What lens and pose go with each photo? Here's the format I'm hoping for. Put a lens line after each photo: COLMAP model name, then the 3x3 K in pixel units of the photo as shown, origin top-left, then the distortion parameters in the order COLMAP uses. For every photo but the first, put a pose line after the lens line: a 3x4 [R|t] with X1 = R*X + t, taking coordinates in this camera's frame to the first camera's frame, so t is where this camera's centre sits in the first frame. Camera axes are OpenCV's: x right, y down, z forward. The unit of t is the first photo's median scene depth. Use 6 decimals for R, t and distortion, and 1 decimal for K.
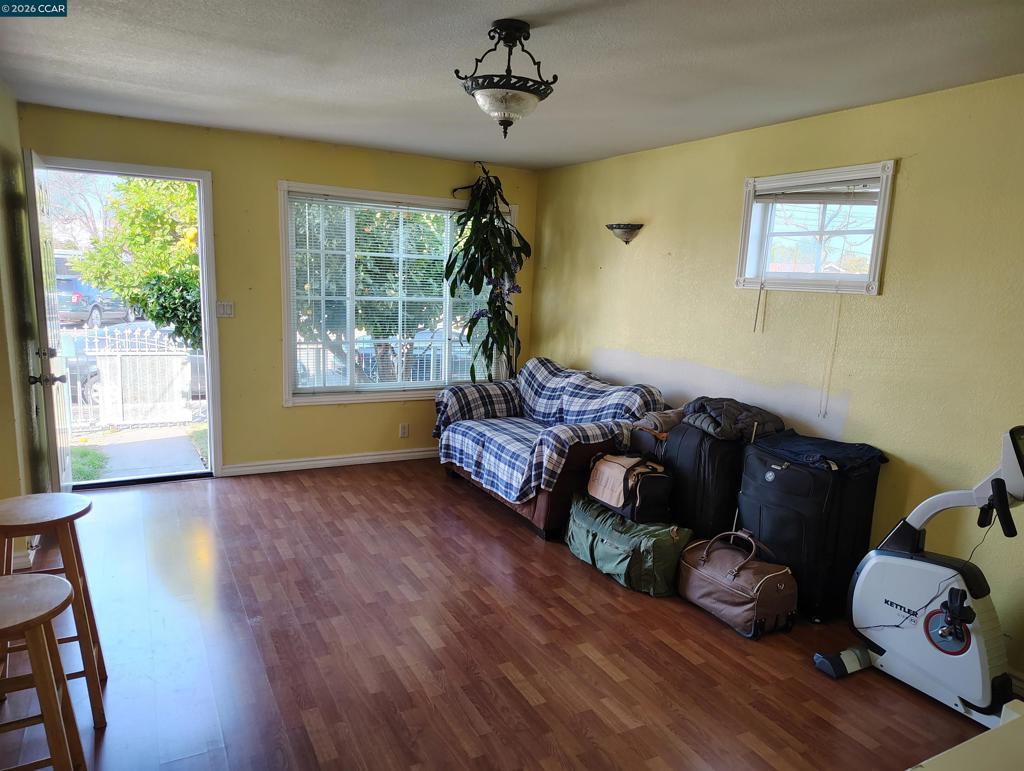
lens RADIAL K [[709.8, 0, 521.4], [0, 709.8, 392.5], [0, 0, 1]] dist [0.050859, -0.035548]
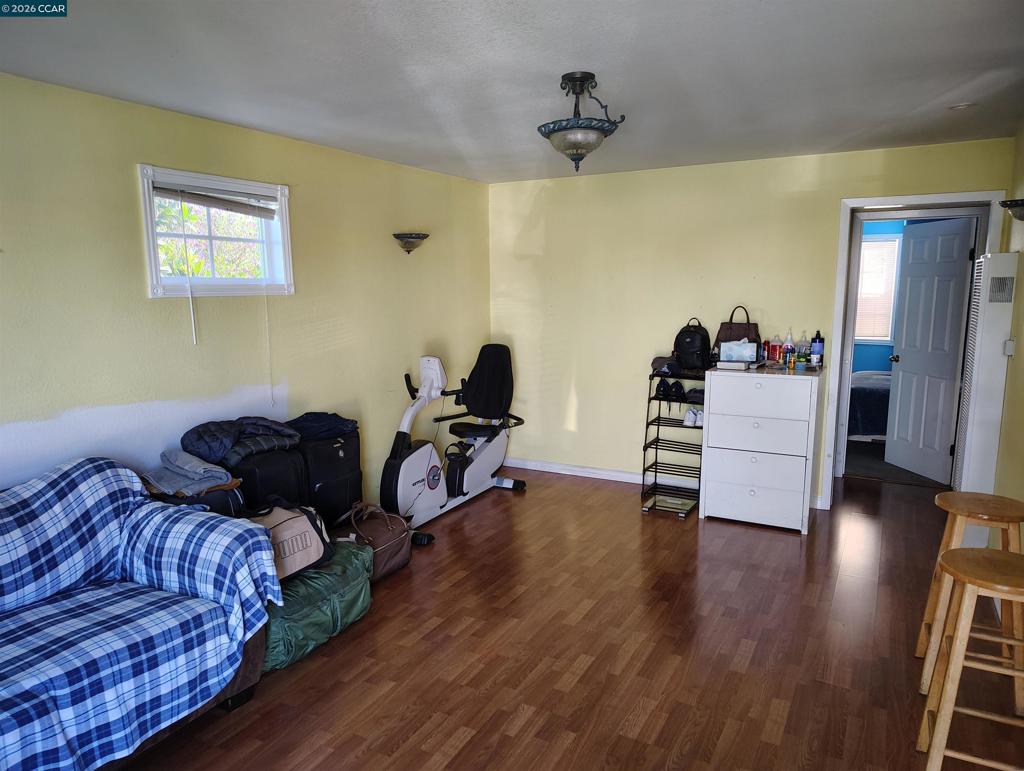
lens RADIAL K [[710.0, 0, 491.9], [0, 710.0, 393.1], [0, 0, 1]] dist [0.053289, -0.031225]
pose [[-0.531321, -0.165289, 0.830889, -0.652817], [0.127761, 0.953931, 0.271464, -0.233686], [-0.837481, 0.250390, -0.485726, 1.195227]]
